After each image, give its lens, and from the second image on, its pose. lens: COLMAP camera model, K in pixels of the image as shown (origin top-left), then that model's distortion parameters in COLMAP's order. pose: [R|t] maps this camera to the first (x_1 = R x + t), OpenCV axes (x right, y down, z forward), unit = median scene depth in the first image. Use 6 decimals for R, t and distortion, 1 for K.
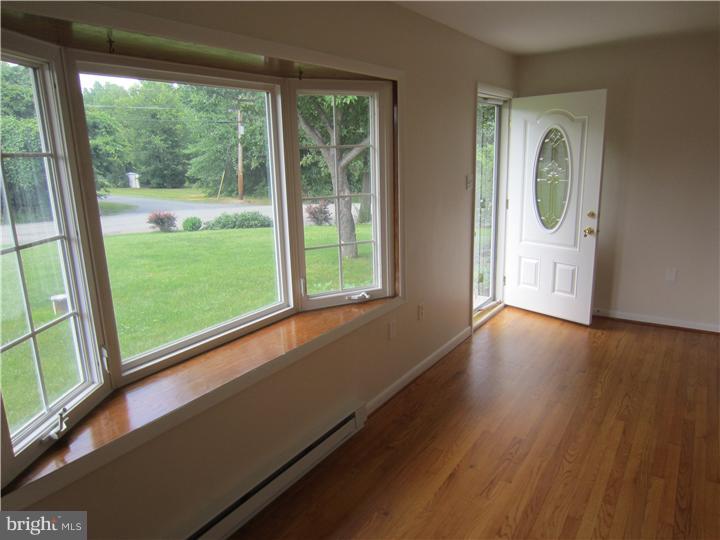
lens RADIAL K [[519.2, 0, 360.0], [0, 519.2, 270.0], [0, 0, 1]] dist [-0.023535, 0.008400]
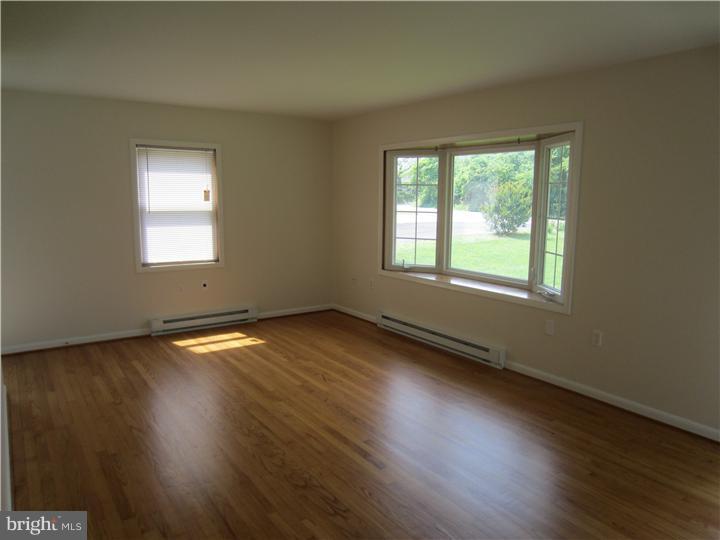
lens RADIAL K [[519.2, 0, 360.0], [0, 519.2, 270.0], [0, 0, 1]] dist [-0.023535, 0.008400]
pose [[-0.375686, 0.168093, -0.911375, 0.996538], [-0.200965, 0.945236, 0.257179, -0.181353], [0.904695, 0.279773, -0.321331, 0.700433]]
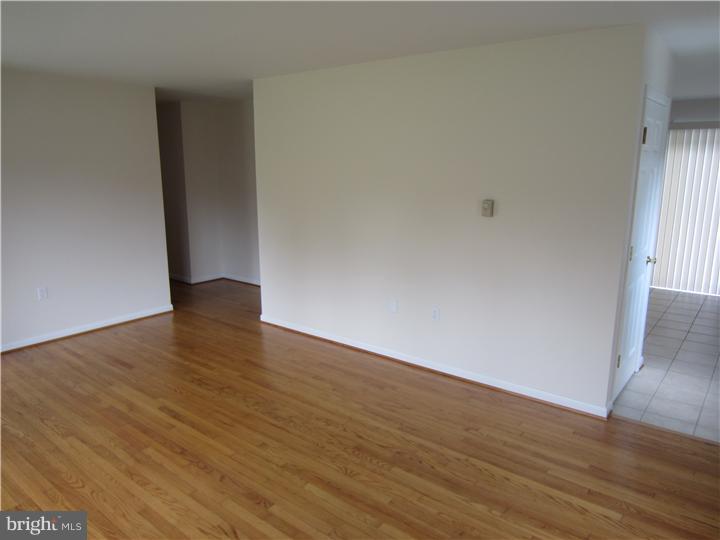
lens RADIAL K [[509.1, 0, 360.0], [0, 509.1, 270.0], [0, 0, 1]] dist [-0.021918, 0.003292]
pose [[0.096390, -0.184550, 0.978085, -0.259072], [0.225061, 0.961252, 0.159194, -0.045448], [-0.969565, 0.204784, 0.134190, 0.141382]]
